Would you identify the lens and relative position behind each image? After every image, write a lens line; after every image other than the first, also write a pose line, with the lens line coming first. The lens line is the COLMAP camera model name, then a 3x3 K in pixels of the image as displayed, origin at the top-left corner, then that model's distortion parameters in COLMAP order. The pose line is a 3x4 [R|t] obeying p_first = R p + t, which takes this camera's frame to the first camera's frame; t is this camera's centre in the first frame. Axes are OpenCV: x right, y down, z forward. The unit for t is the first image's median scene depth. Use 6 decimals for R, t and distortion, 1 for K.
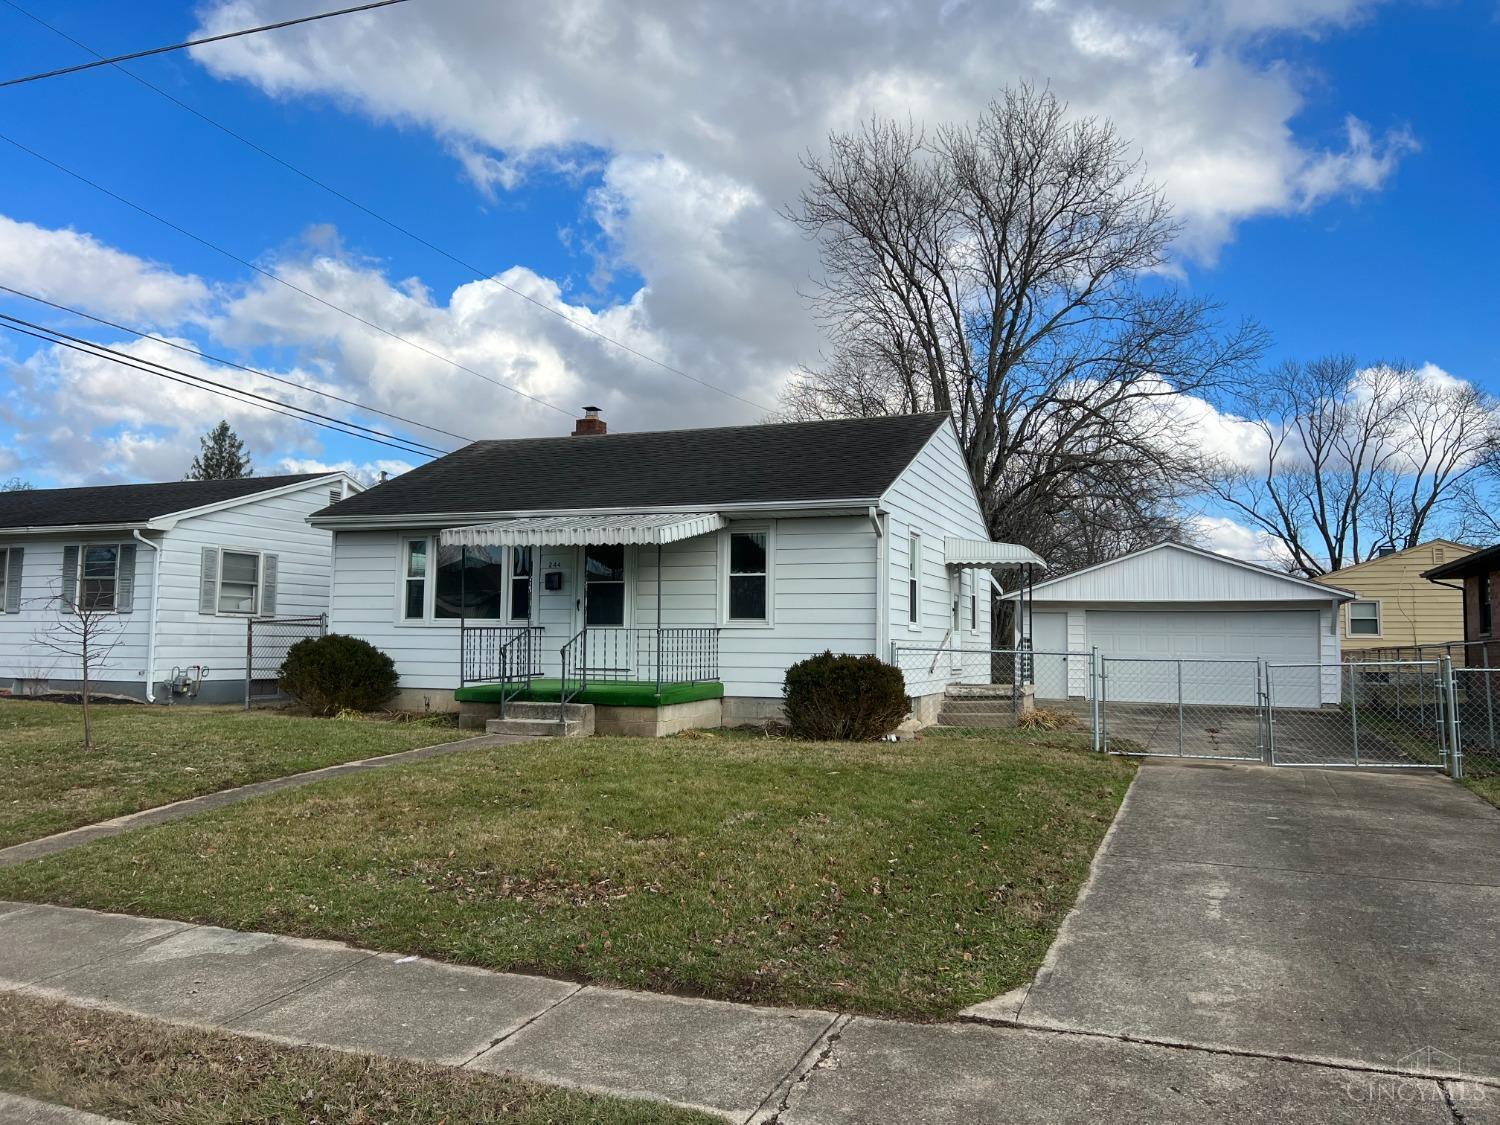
lens RADIAL K [[1127.2, 0, 750.0], [0, 1127.2, 562.5], [0, 0, 1]] dist [0.074502, -0.080882]
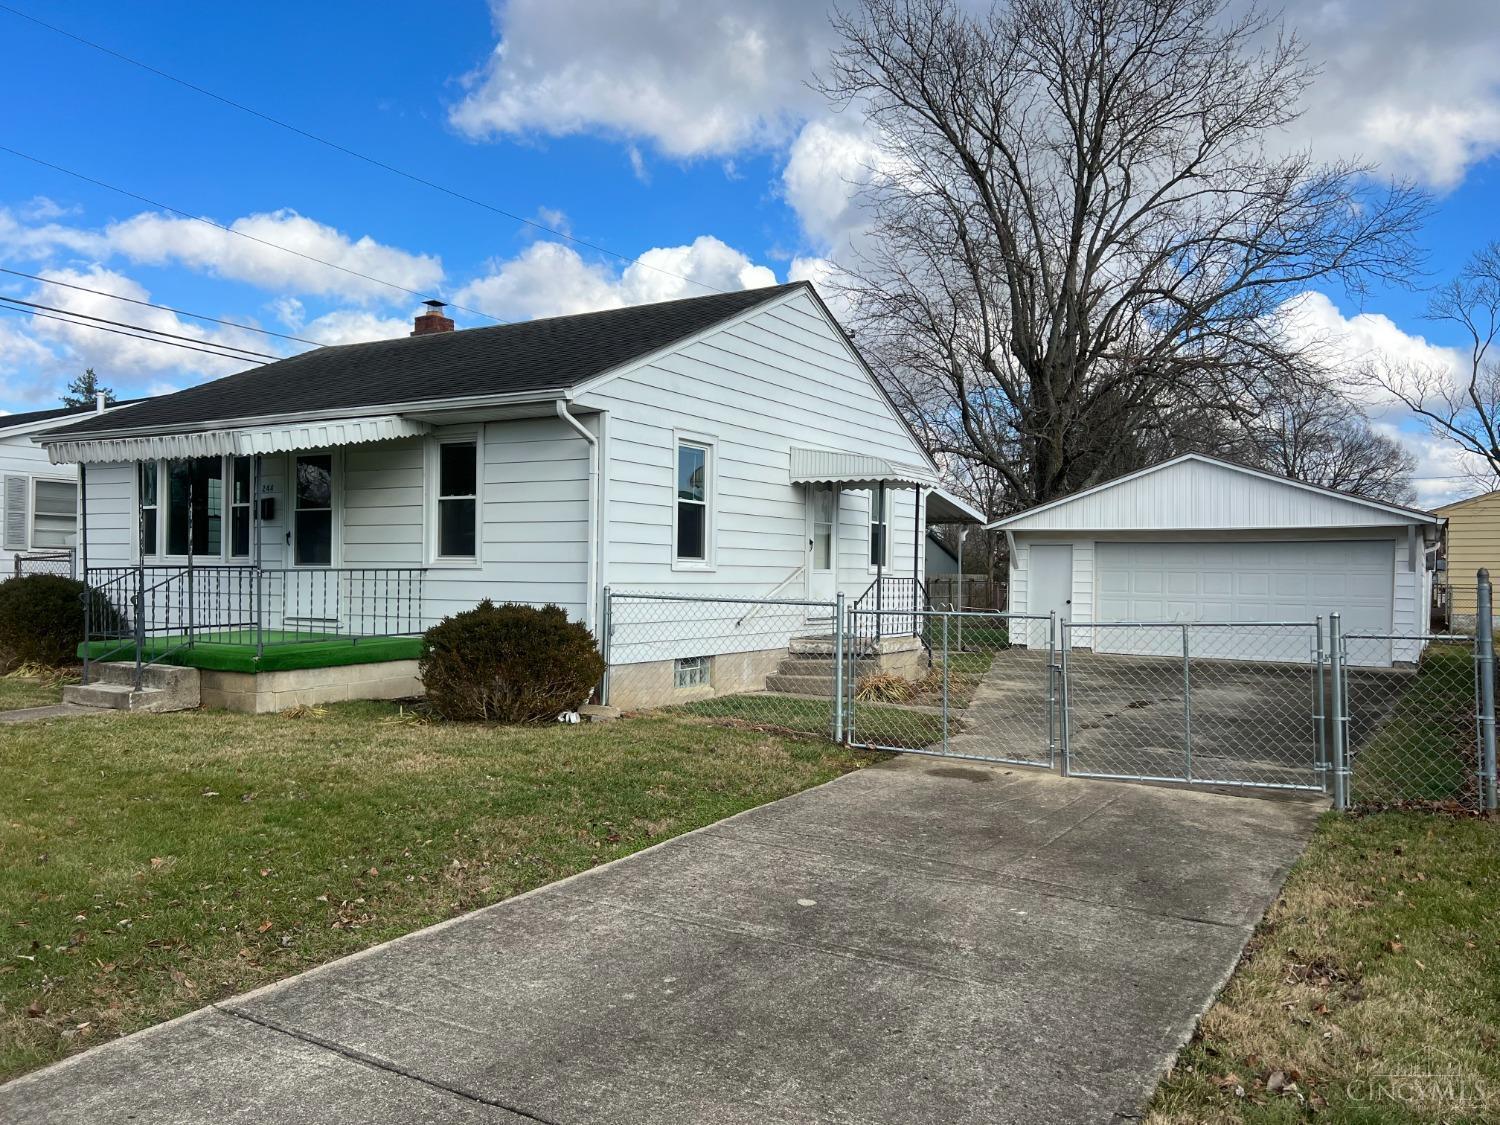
lens RADIAL K [[1124.2, 0, 755.9], [0, 1124.2, 571.7], [0, 0, 1]] dist [0.069281, -0.078773]
pose [[0.985032, -0.000265, -0.172369, 0.301870], [0.011805, 0.997755, 0.065928, 0.011806], [0.171964, -0.066976, 0.982824, 0.257310]]
